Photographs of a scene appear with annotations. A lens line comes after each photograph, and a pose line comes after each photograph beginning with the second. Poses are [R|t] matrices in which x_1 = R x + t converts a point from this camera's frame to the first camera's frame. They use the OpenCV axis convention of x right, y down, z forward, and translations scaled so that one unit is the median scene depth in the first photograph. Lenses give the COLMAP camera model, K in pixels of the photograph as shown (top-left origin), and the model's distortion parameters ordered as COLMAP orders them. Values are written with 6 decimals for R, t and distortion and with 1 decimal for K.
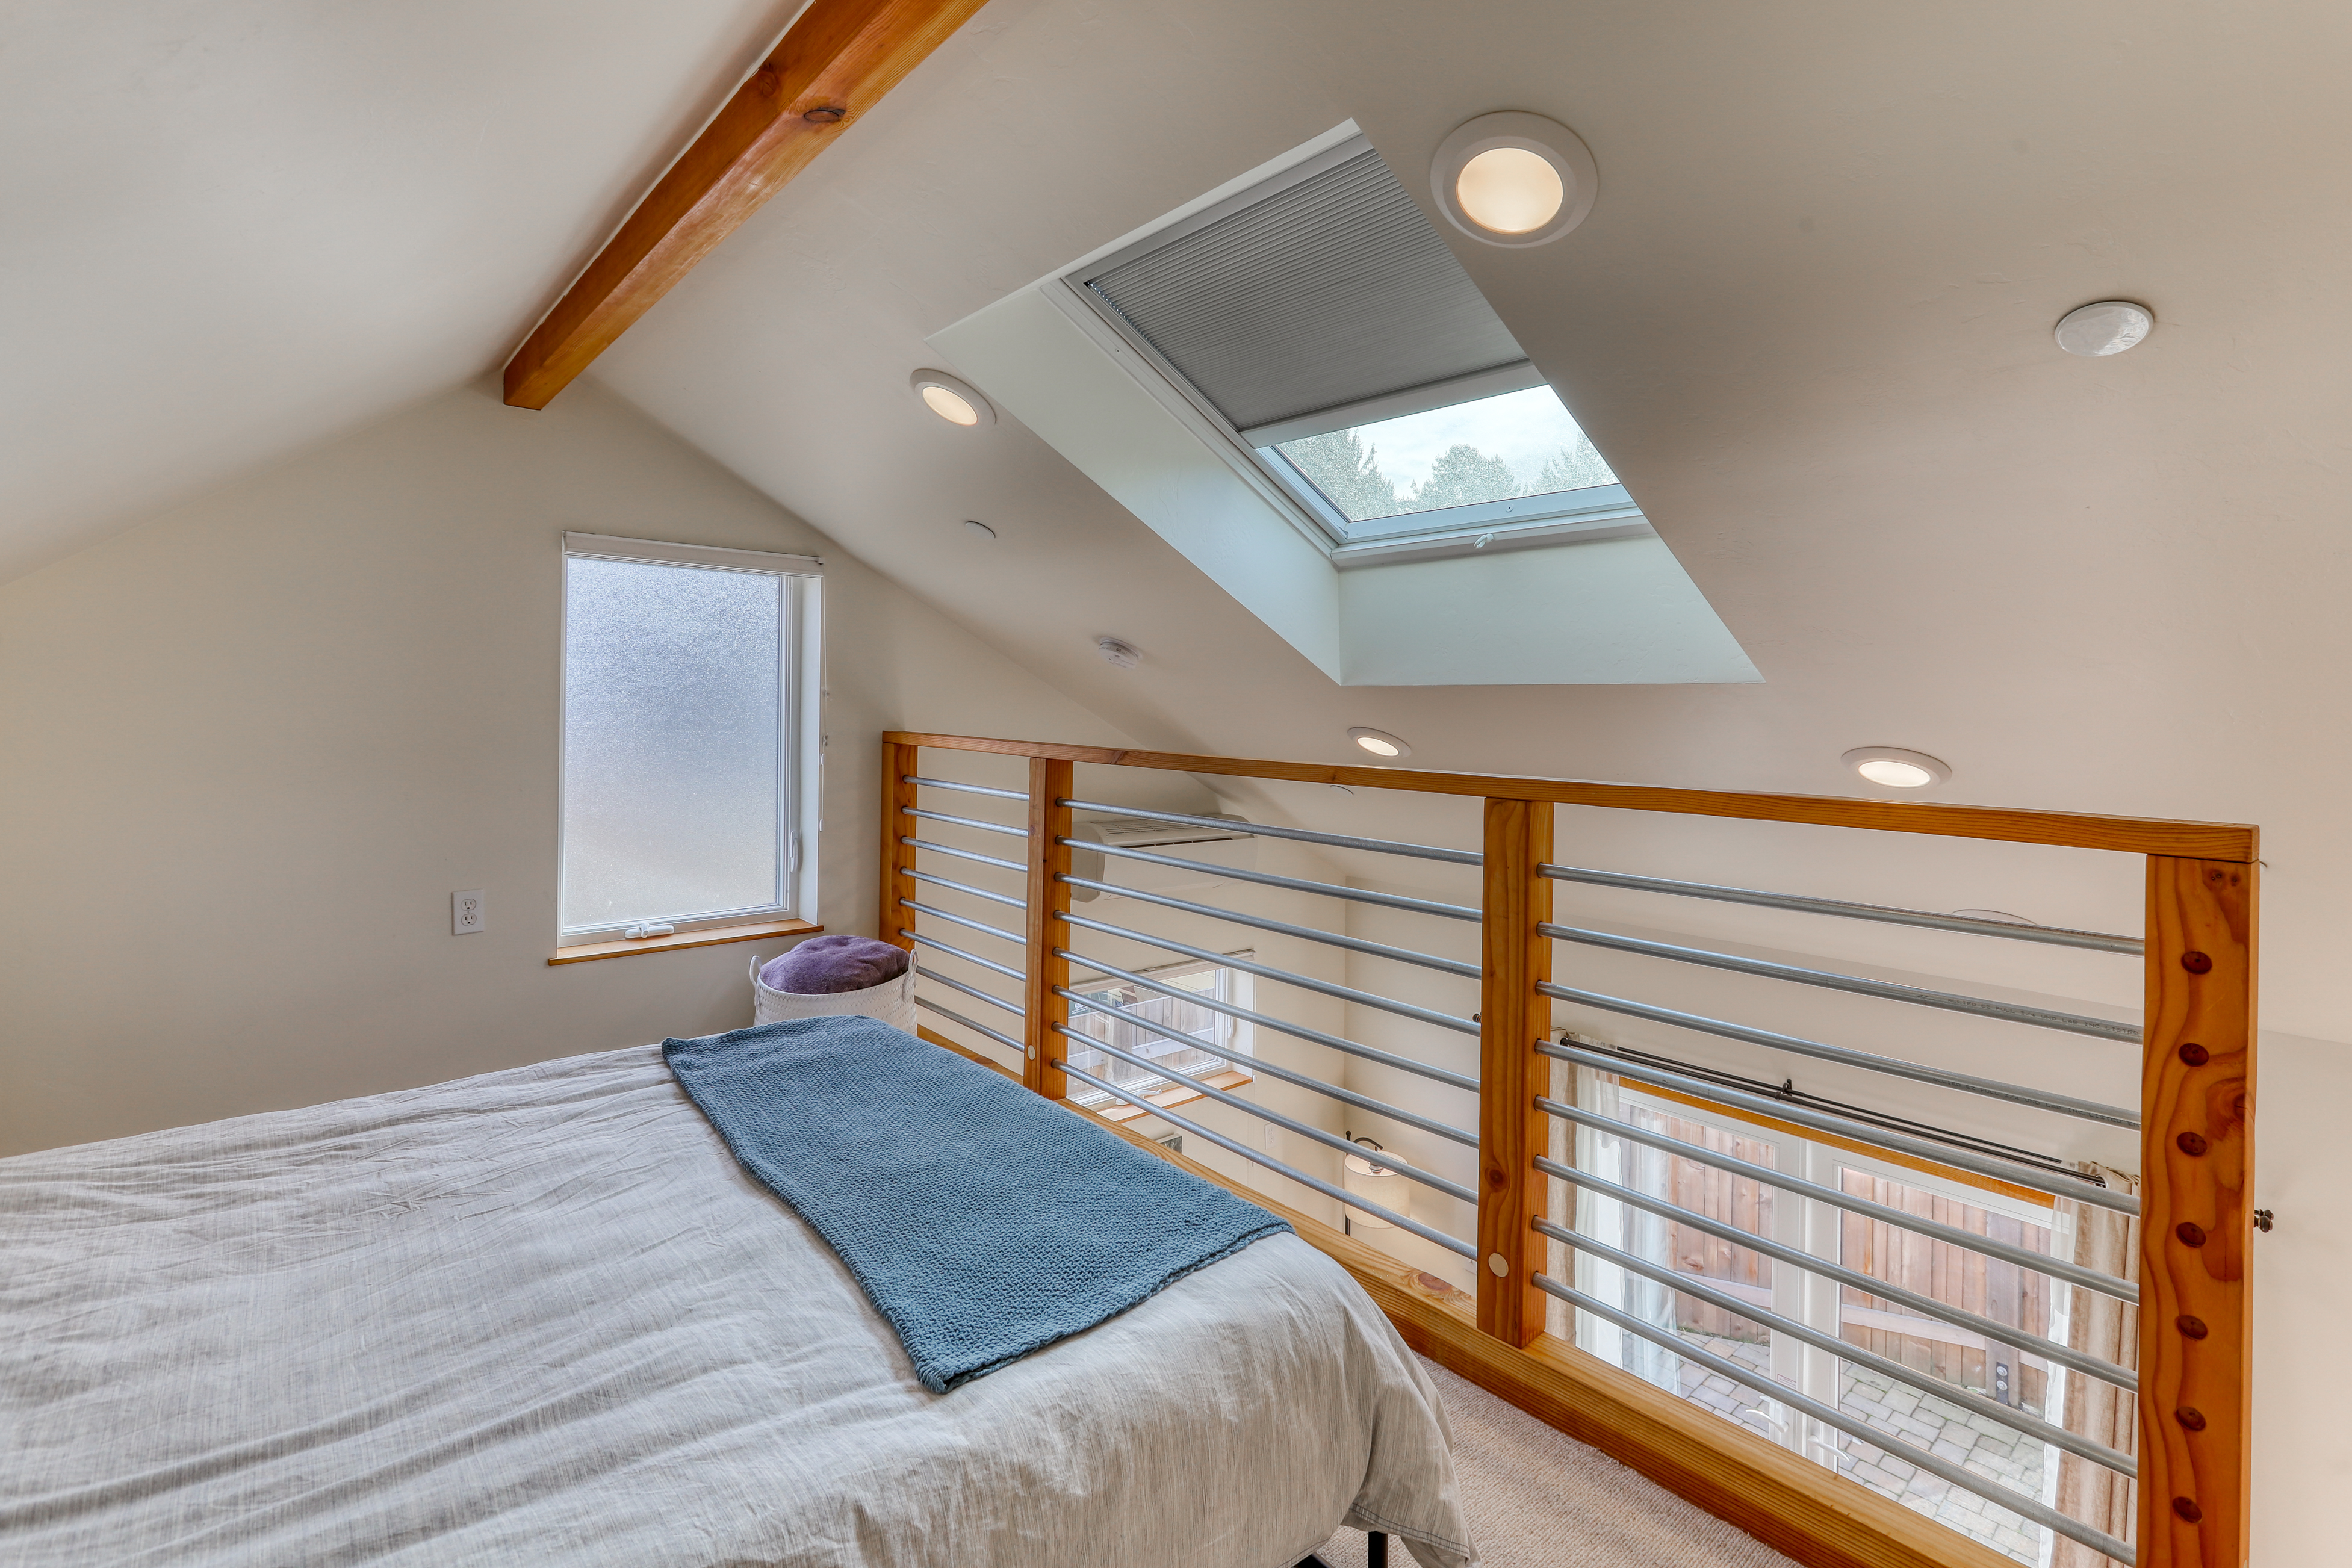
lens RADIAL K [[1070.8, 0, 1179.4], [0, 1070.8, 768.2], [0, 0, 1]] dist [0.001422, 0.000119]
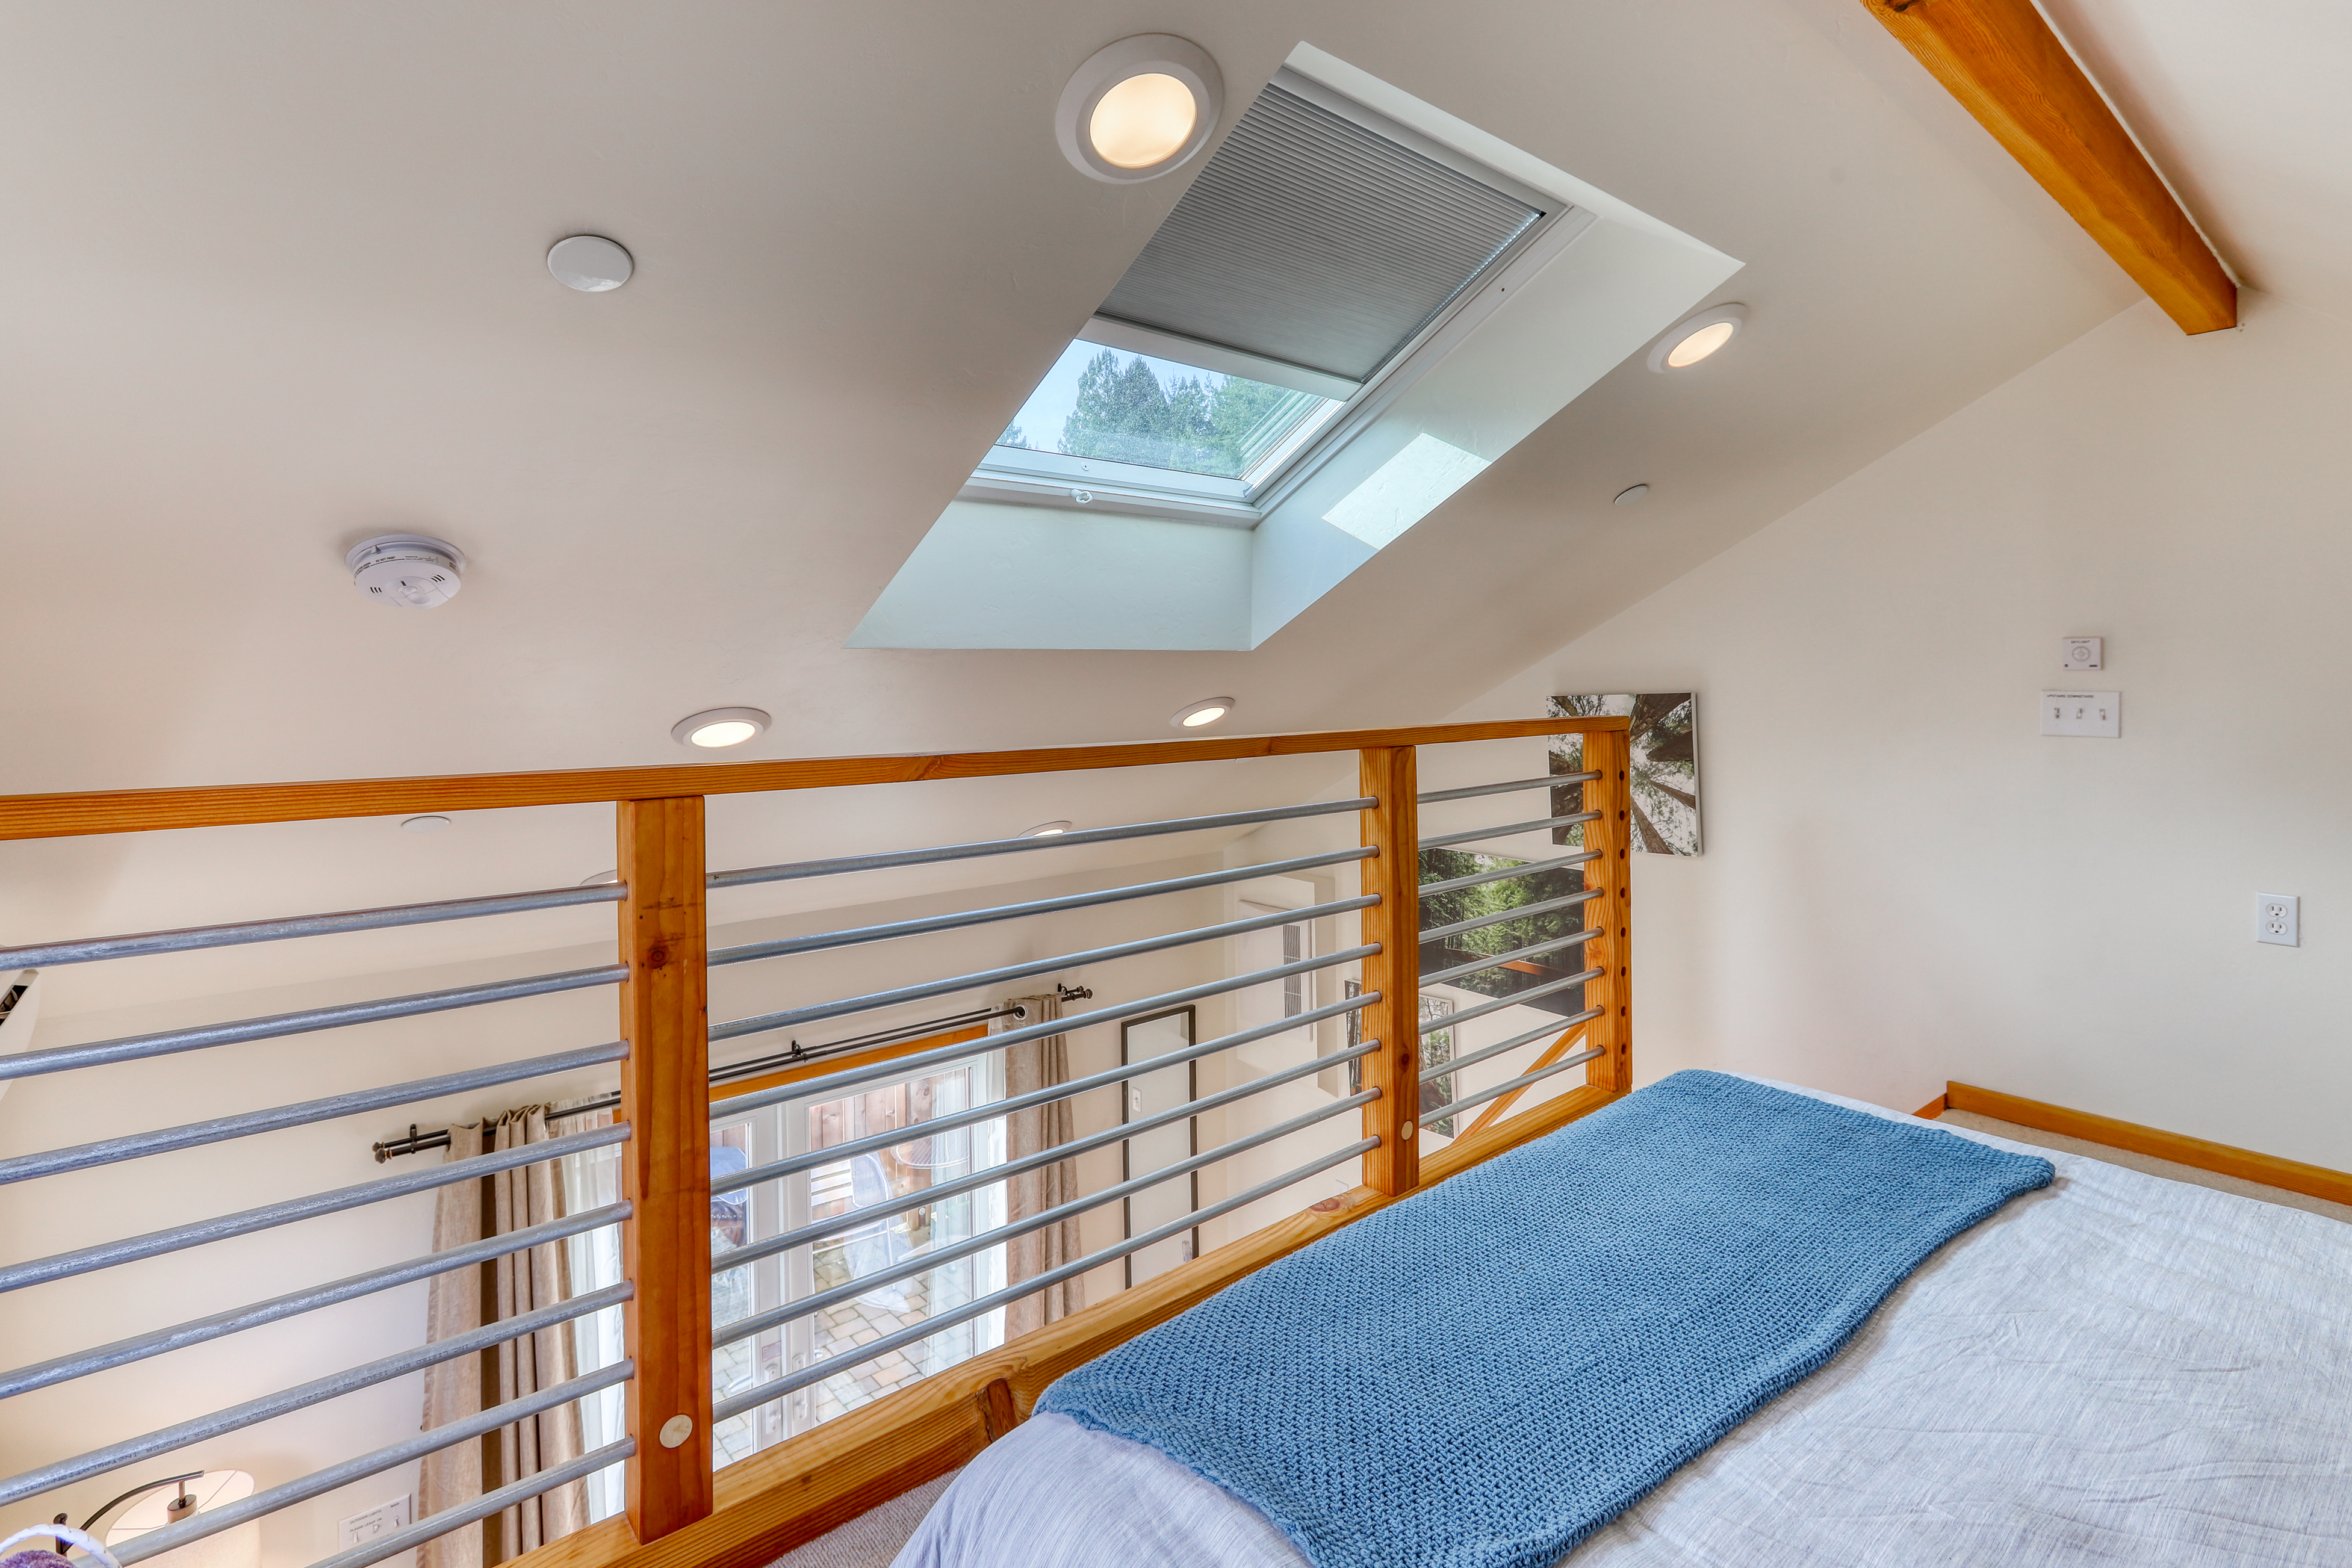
lens RADIAL K [[1168.1, 0, 1178.4], [0, 1168.1, 651.9], [0, 0, 1]] dist [0.000127, -0.000097]
pose [[-0.015876, 0.010371, 0.999820, -0.557464], [0.064788, 0.997855, -0.009322, -0.045332], [-0.997773, 0.064629, -0.016514, 0.681363]]
